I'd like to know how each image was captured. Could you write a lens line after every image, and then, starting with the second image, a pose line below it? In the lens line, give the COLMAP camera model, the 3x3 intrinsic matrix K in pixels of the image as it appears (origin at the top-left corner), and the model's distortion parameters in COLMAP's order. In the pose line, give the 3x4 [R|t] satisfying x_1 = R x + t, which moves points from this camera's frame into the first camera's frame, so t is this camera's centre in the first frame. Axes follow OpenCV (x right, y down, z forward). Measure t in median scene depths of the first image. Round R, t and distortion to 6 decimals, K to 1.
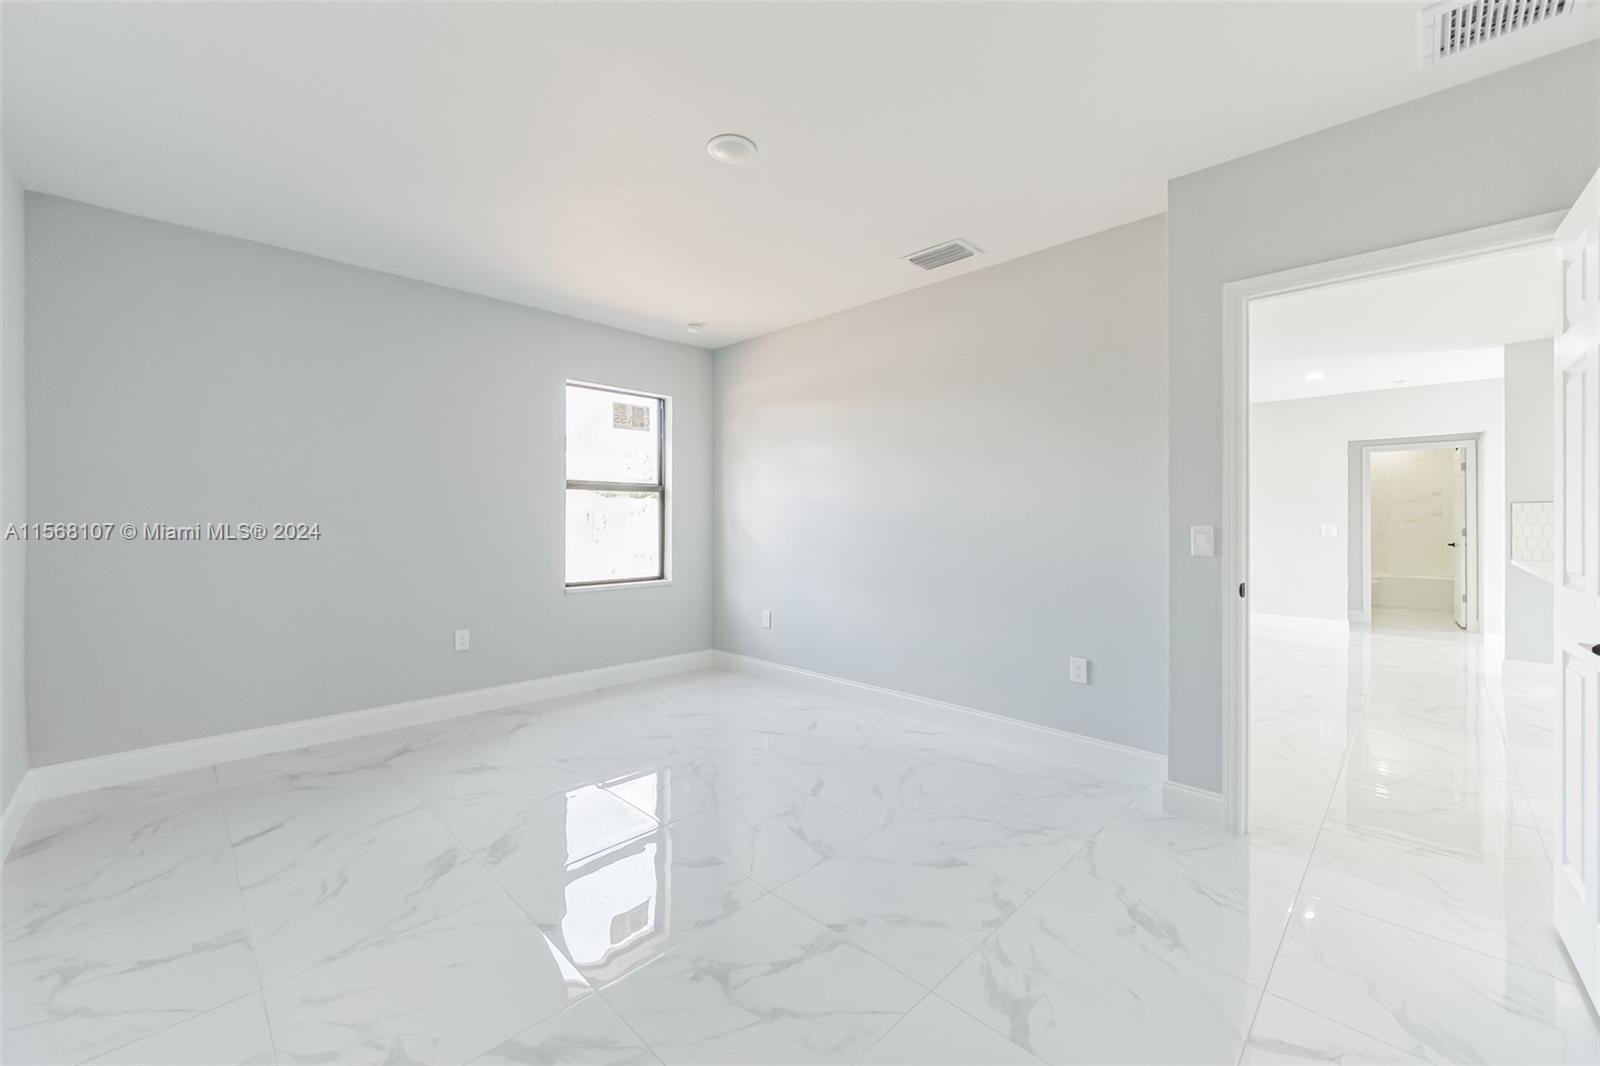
lens RADIAL K [[636.1, 0, 803.2], [0, 636.1, 529.0], [0, 0, 1]] dist [0.000987, 0.000249]
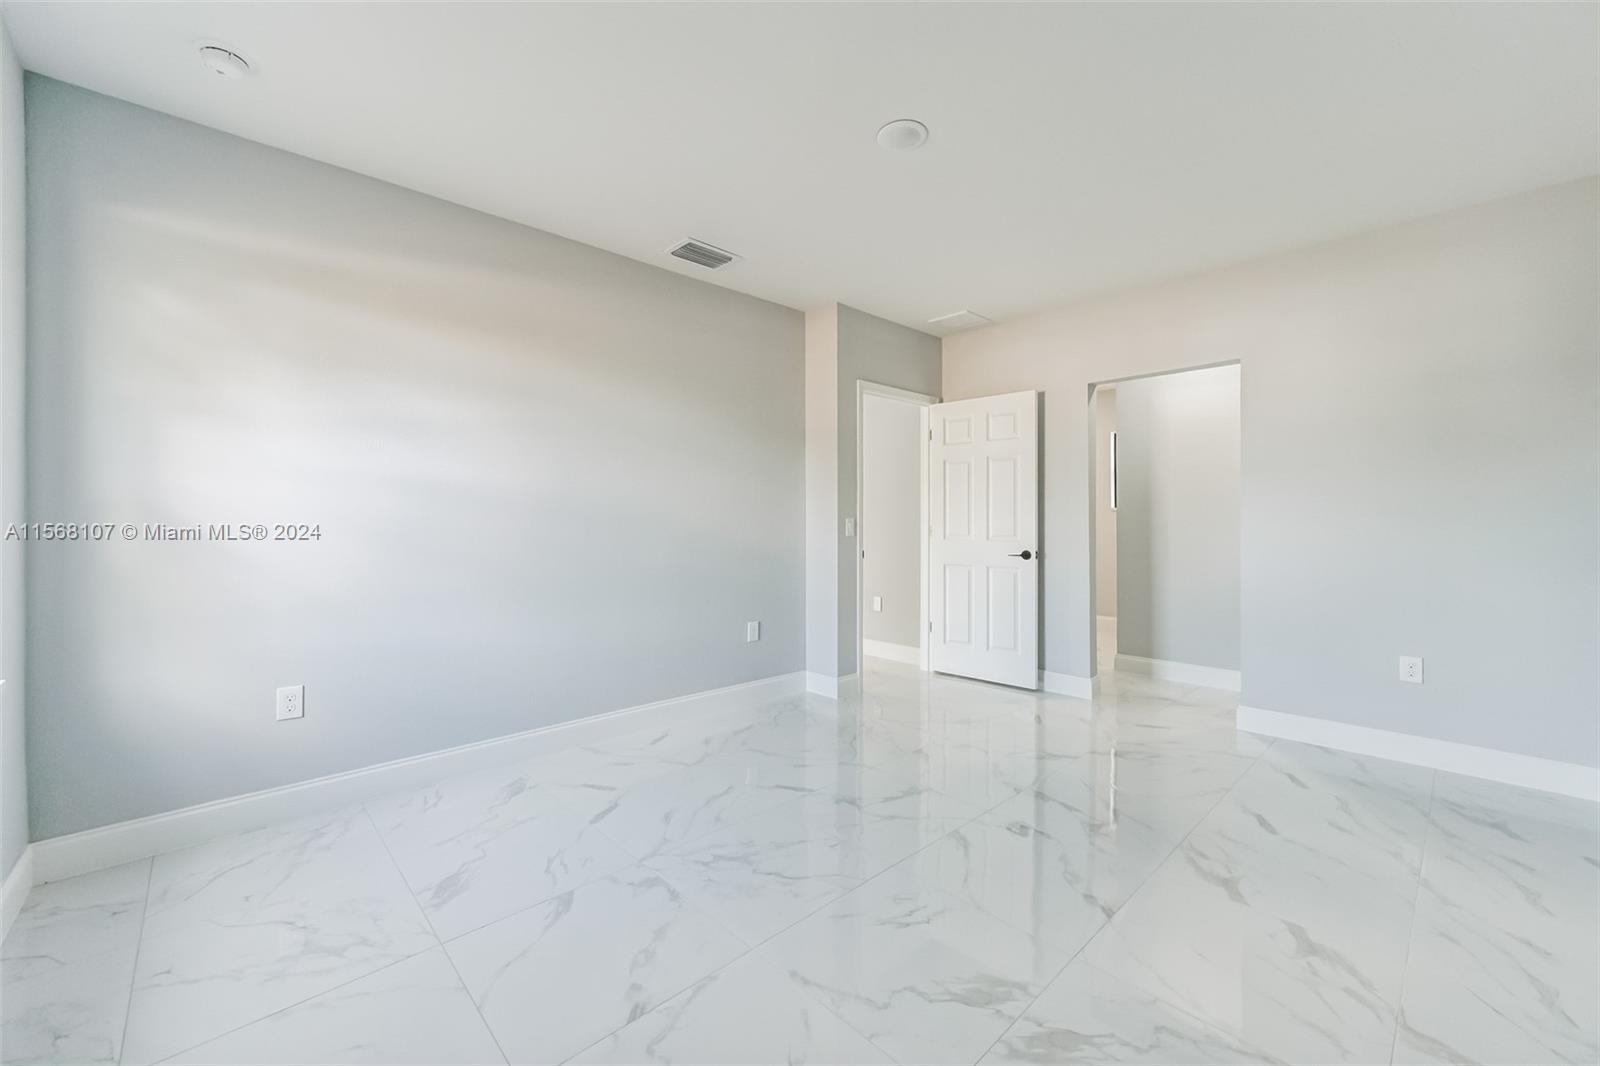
lens RADIAL K [[623.7, 0, 800.3], [0, 623.7, 535.3], [0, 0, 1]] dist [-0.002041, -0.000106]
pose [[0.046134, -0.025443, 0.998611, -0.774688], [0.015462, 0.999574, 0.024753, -0.002703], [-0.998816, 0.014299, 0.046508, 0.794205]]
